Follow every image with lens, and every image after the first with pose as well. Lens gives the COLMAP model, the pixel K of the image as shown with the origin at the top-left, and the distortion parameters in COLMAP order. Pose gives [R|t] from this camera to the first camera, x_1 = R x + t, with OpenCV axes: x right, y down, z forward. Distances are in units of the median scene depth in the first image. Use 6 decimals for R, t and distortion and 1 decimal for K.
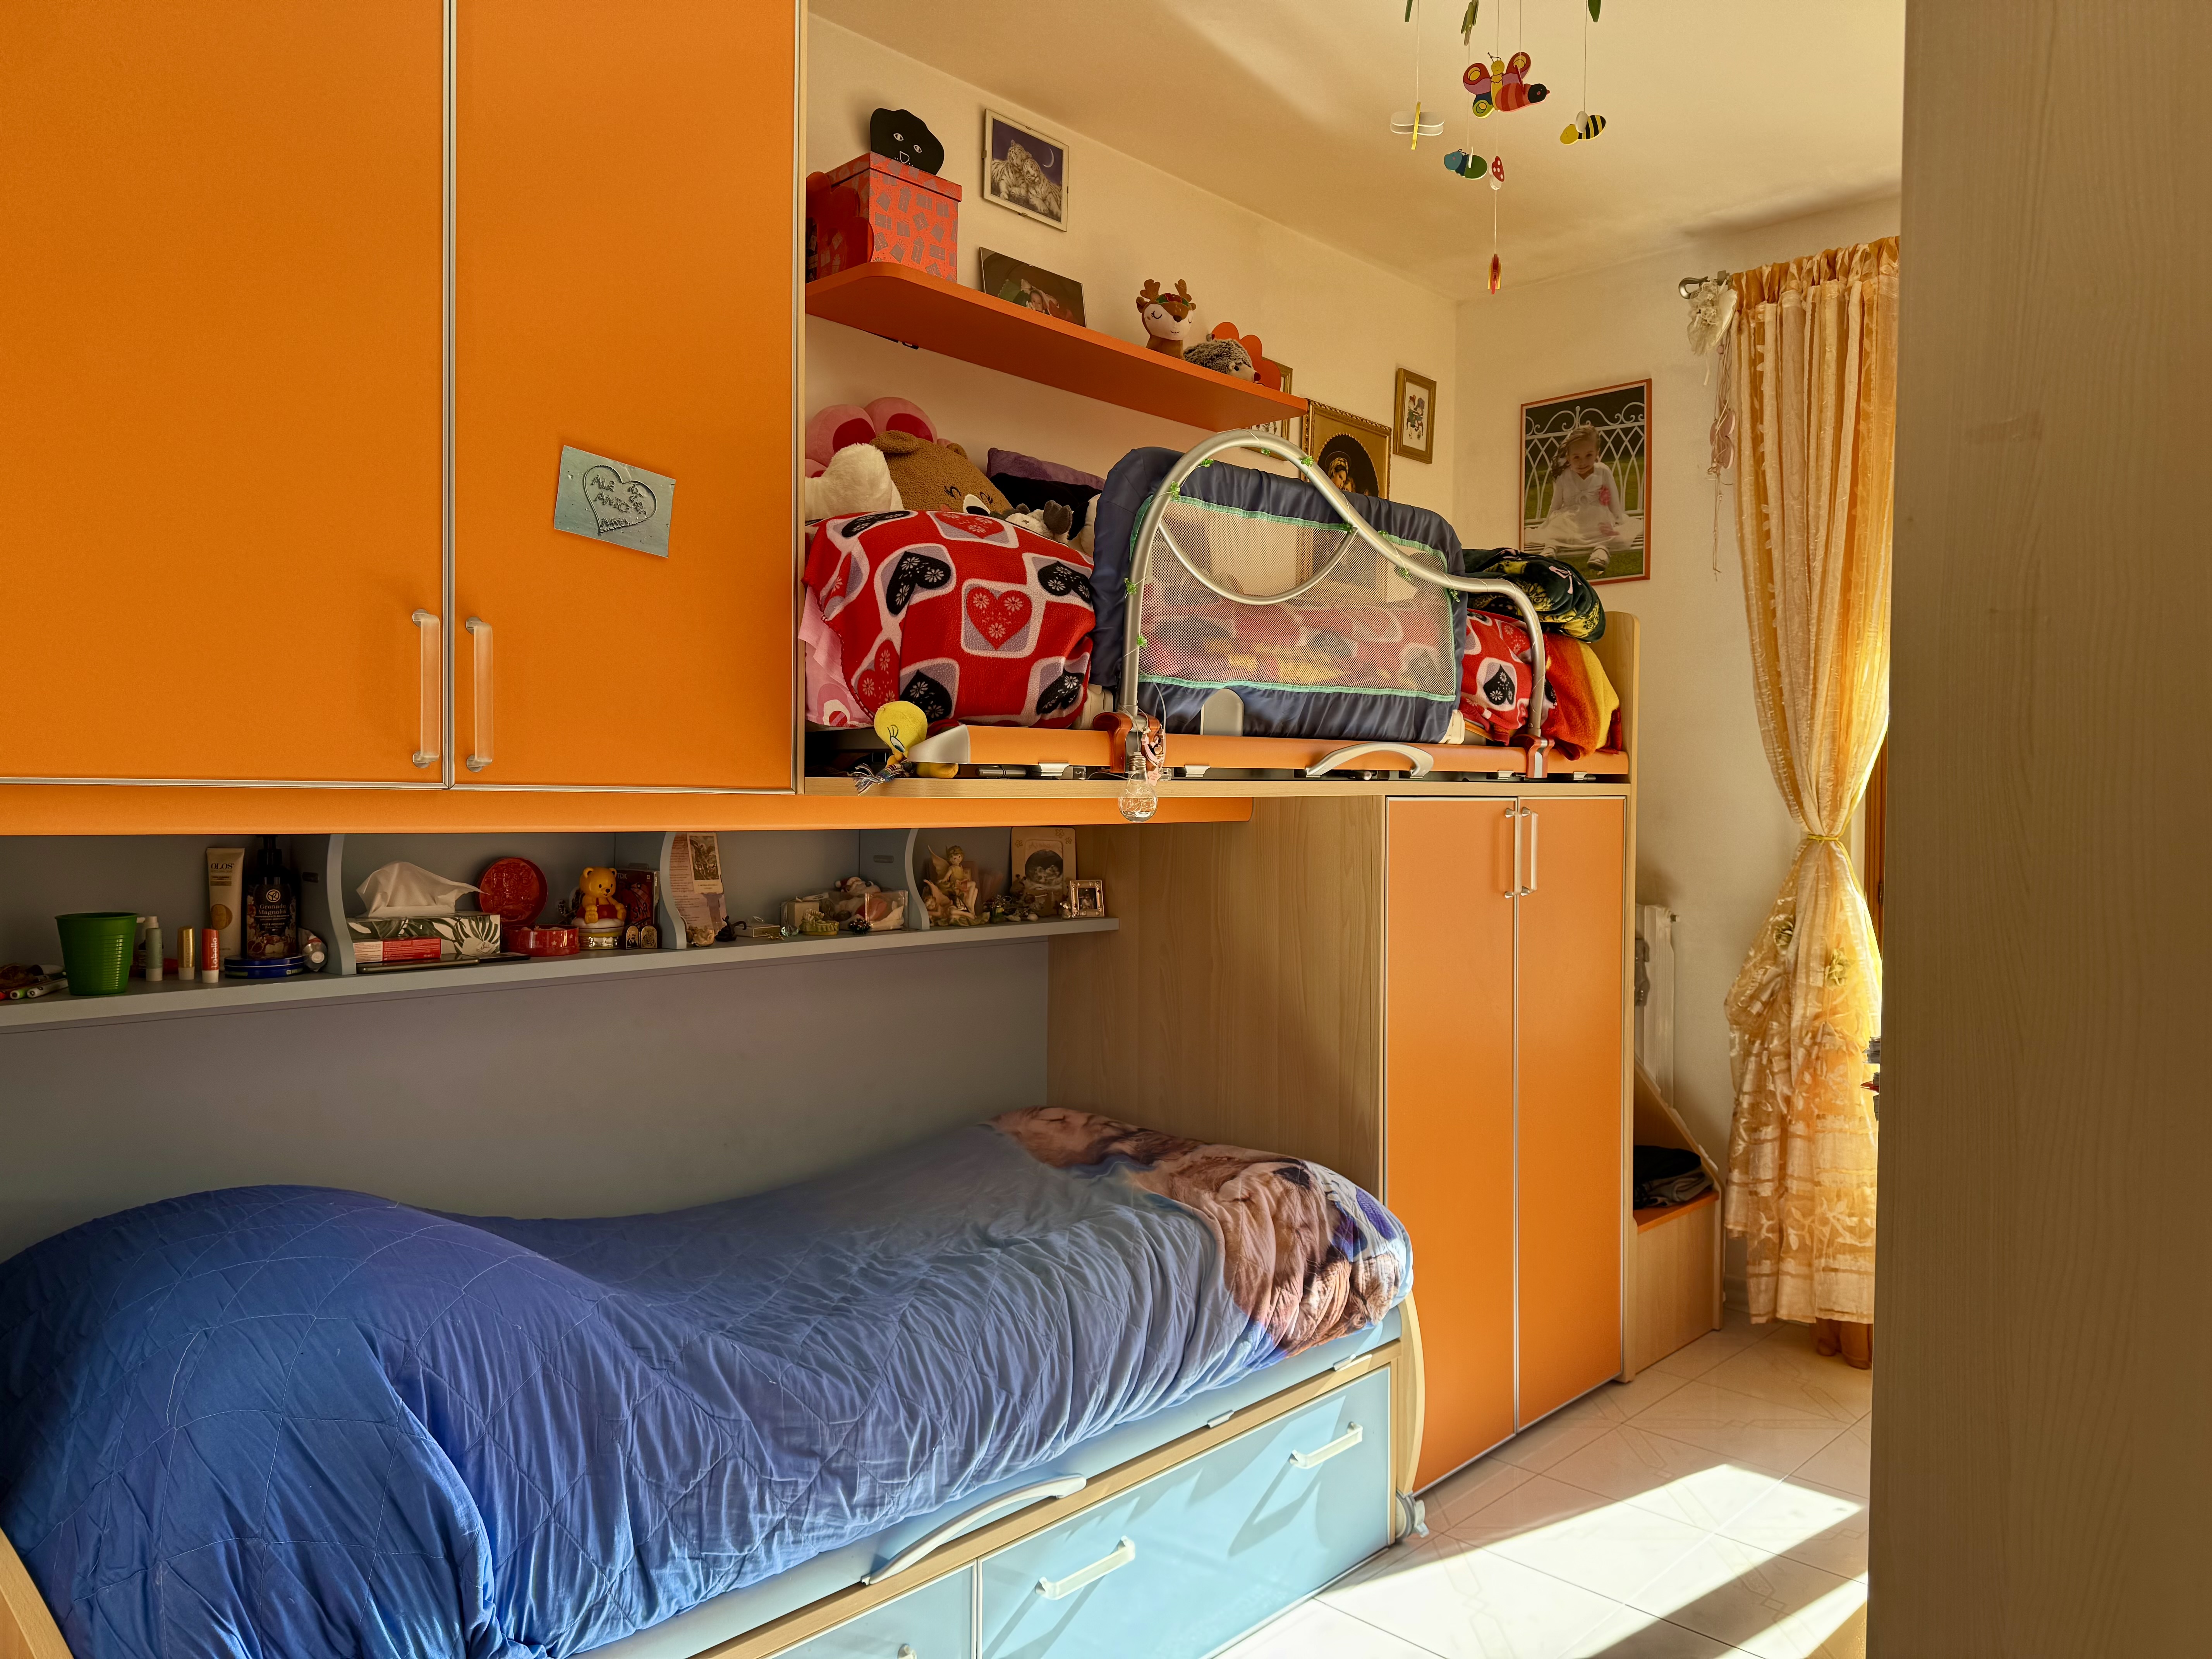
lens RADIAL K [[1529.3, 0, 1115.0], [0, 1529.3, 829.3], [0, 0, 1]] dist [0.053741, -0.066092]
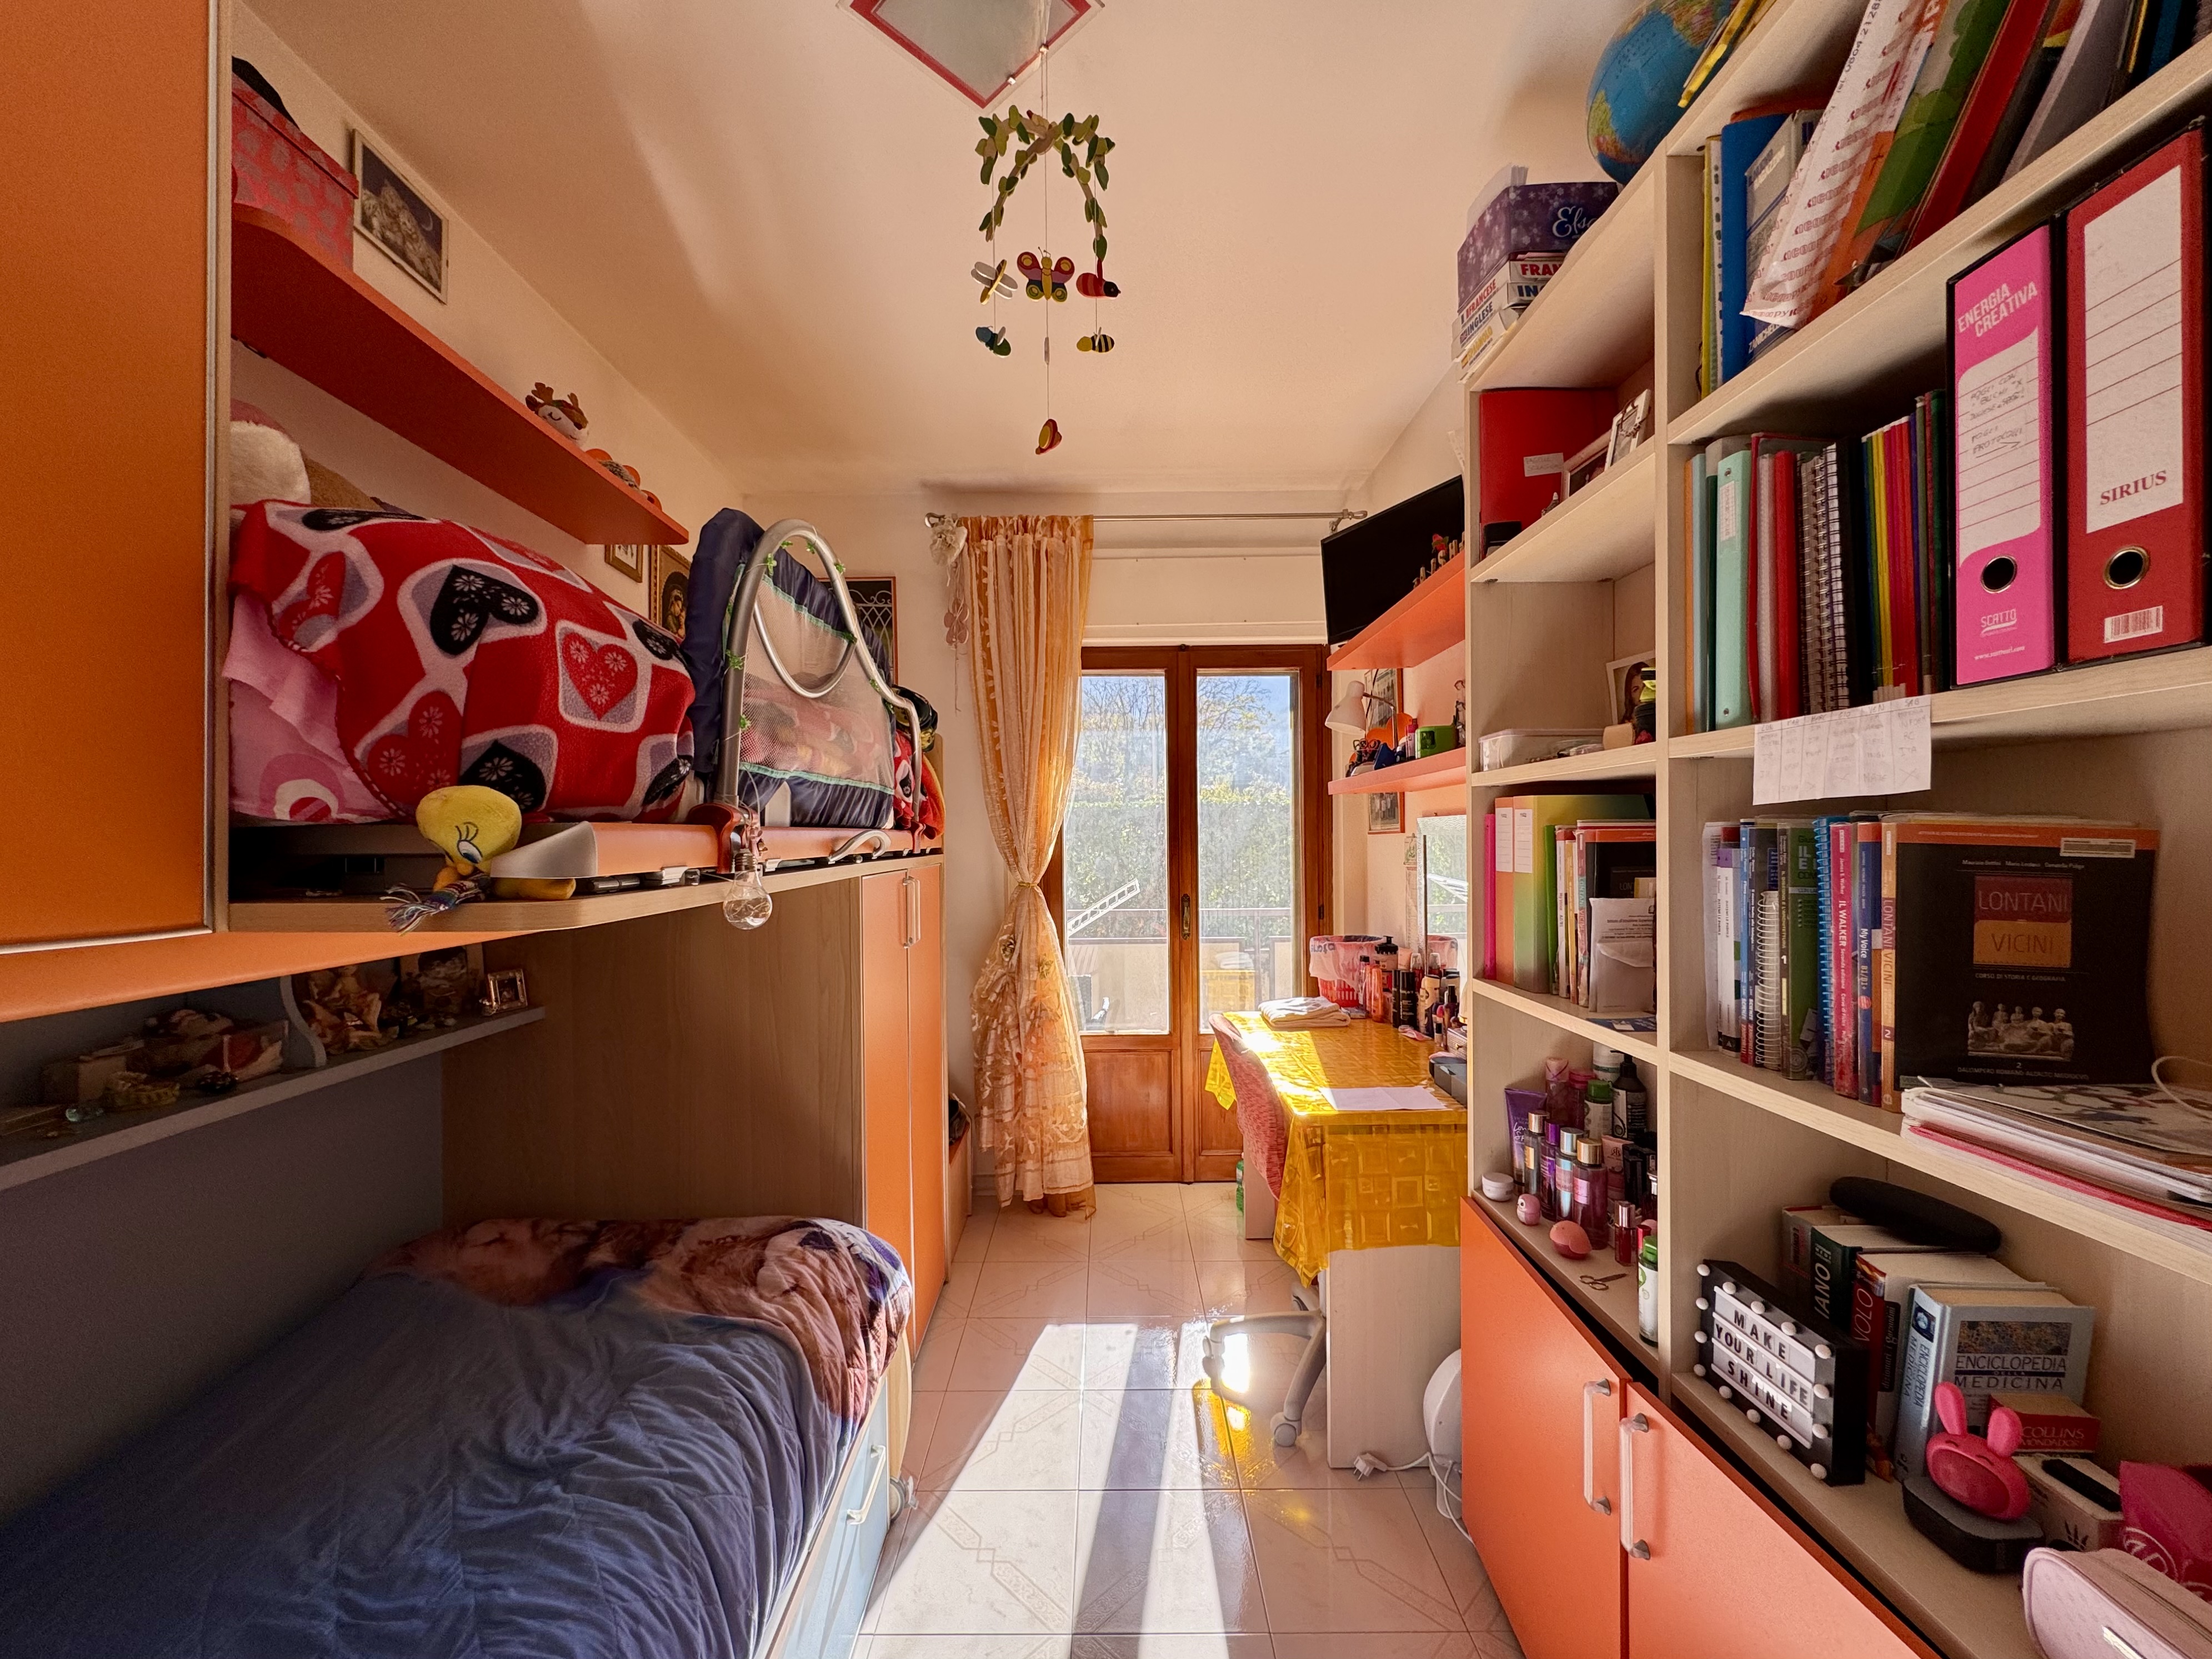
lens RADIAL K [[881.3, 0, 1094.3], [0, 881.3, 837.1], [0, 0, 1]] dist [-0.009723, 0.001452]
pose [[0.717482, -0.012088, 0.696472, -0.140967], [0.032111, 0.999360, -0.015735, -0.031429], [-0.695836, 0.033654, 0.717412, 0.362908]]
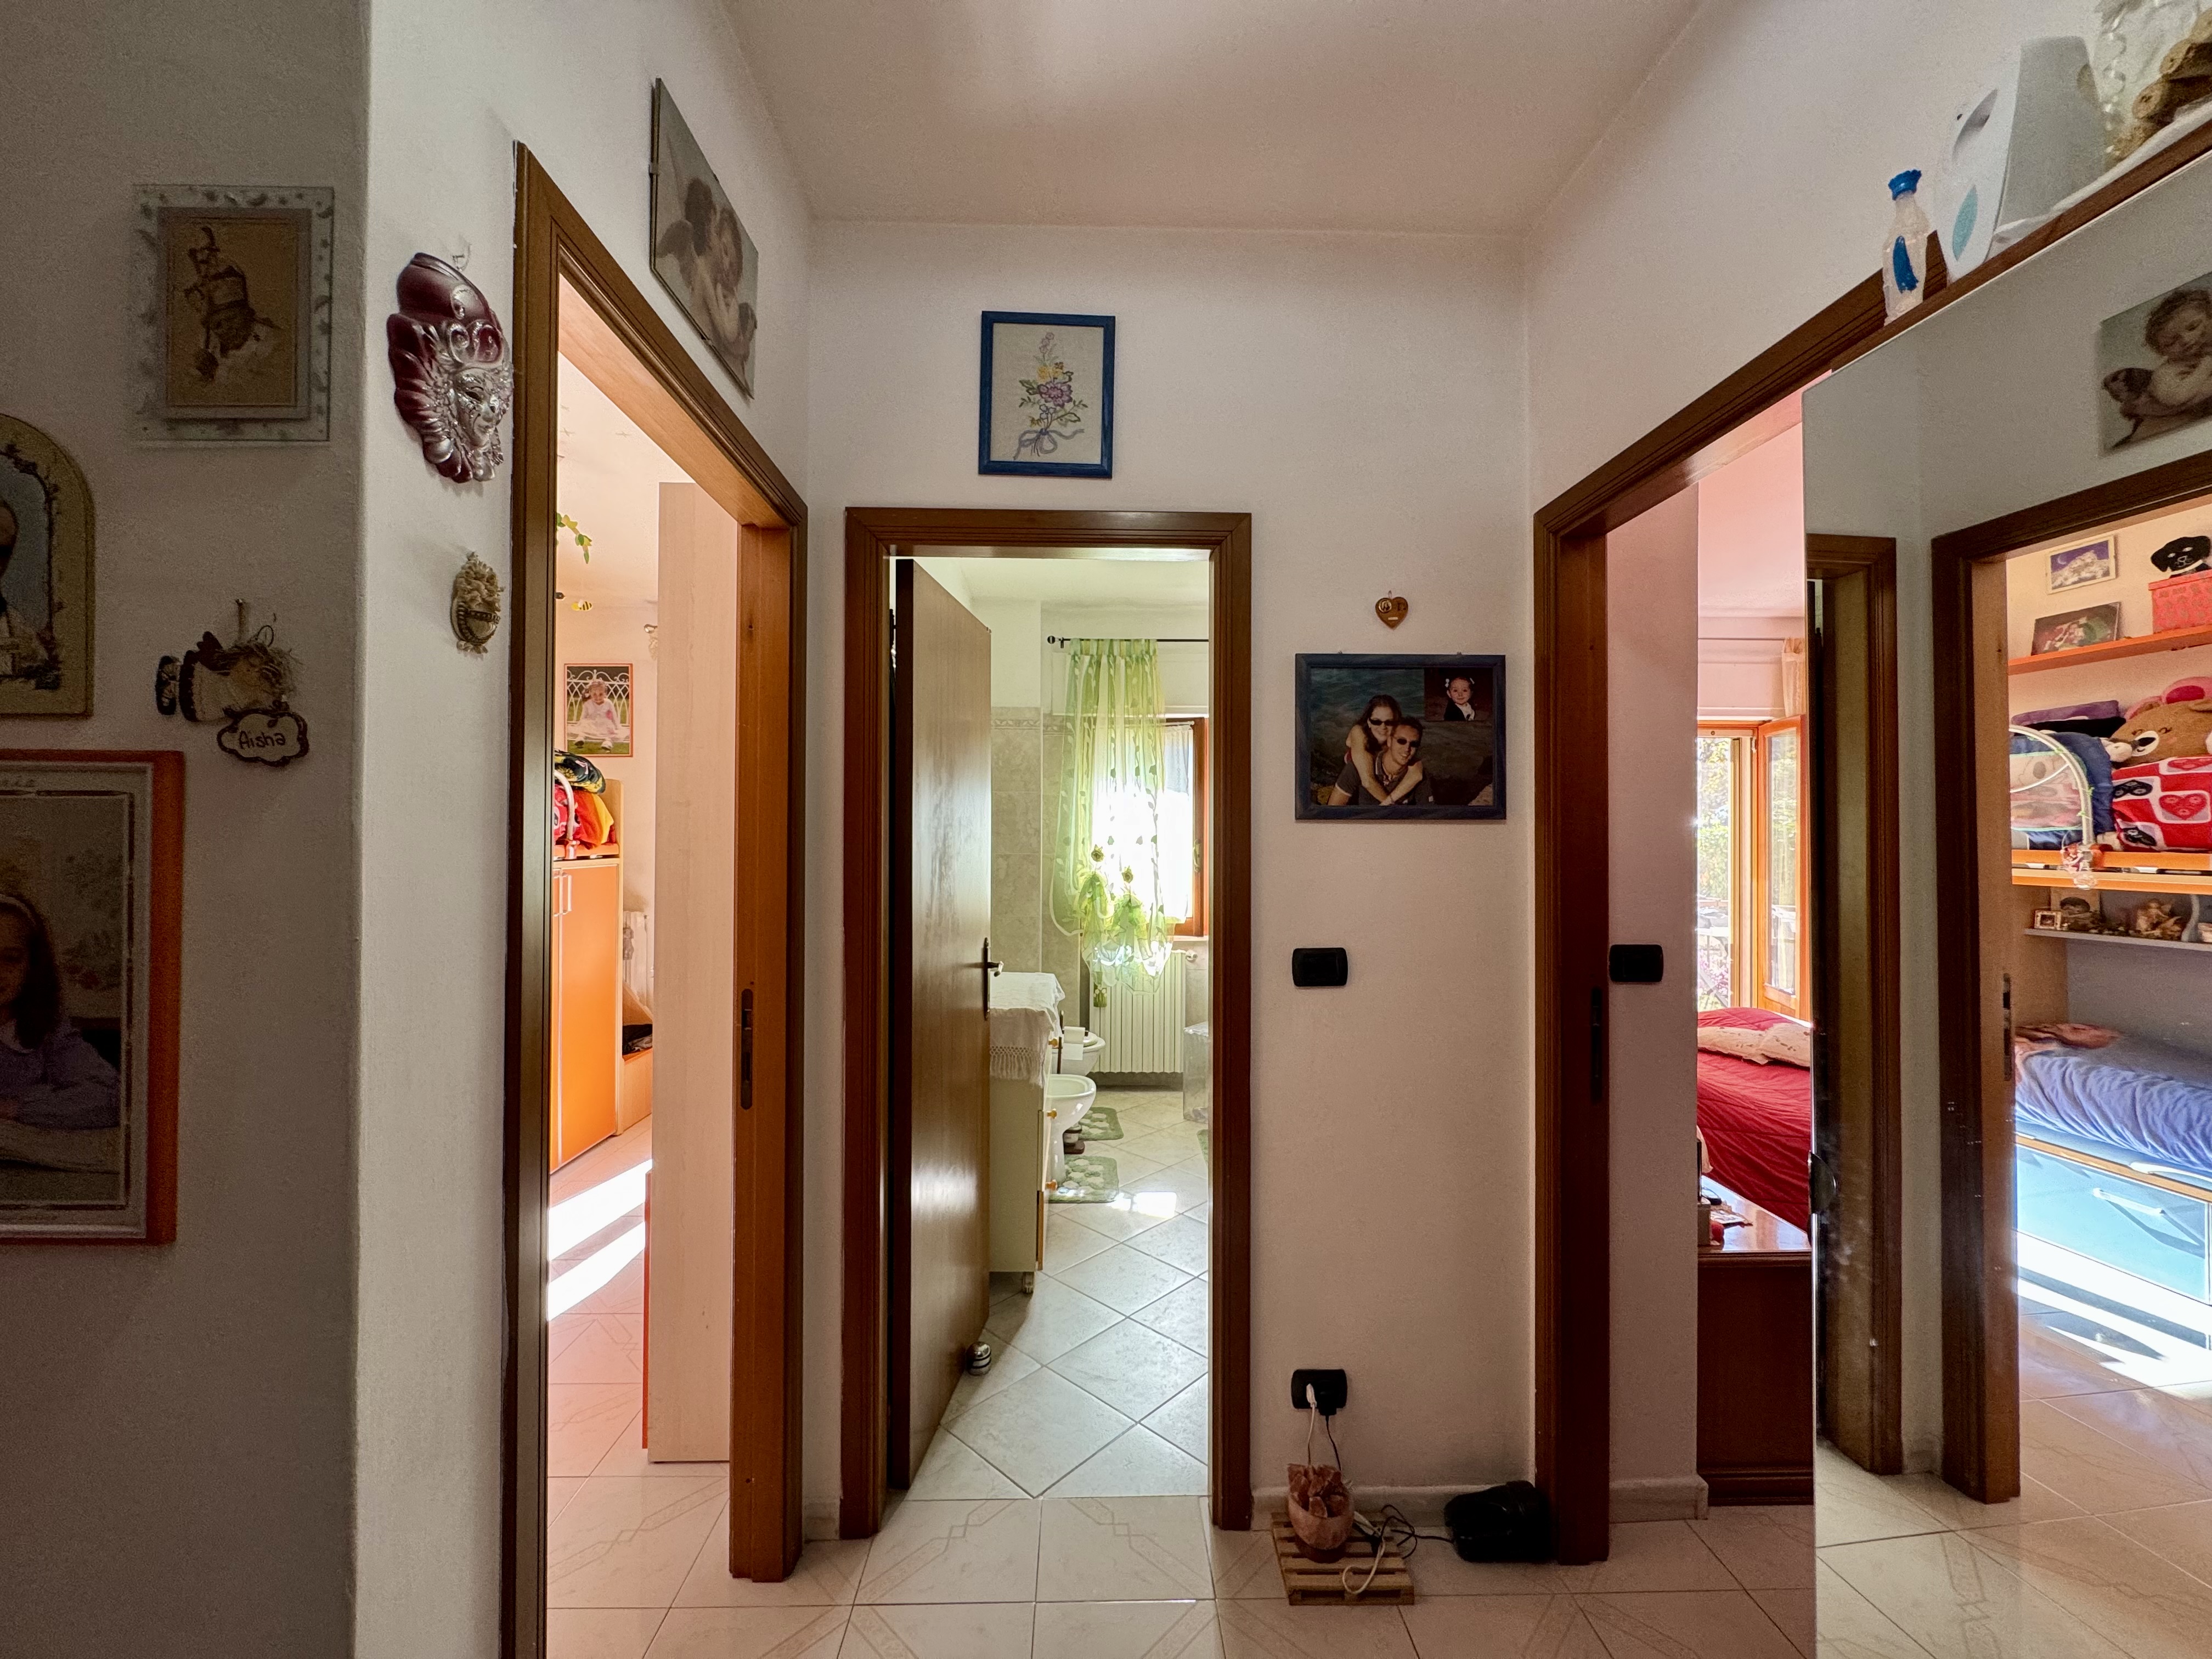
lens RADIAL K [[881.2, 0, 1096.2], [0, 881.2, 836.4], [0, 0, 1]] dist [-0.009723, 0.001452]
pose [[0.705629, -0.005477, 0.708560, -0.079405], [0.019880, 0.999729, -0.012071, -0.036189], [-0.708303, 0.022604, 0.705547, -0.400405]]
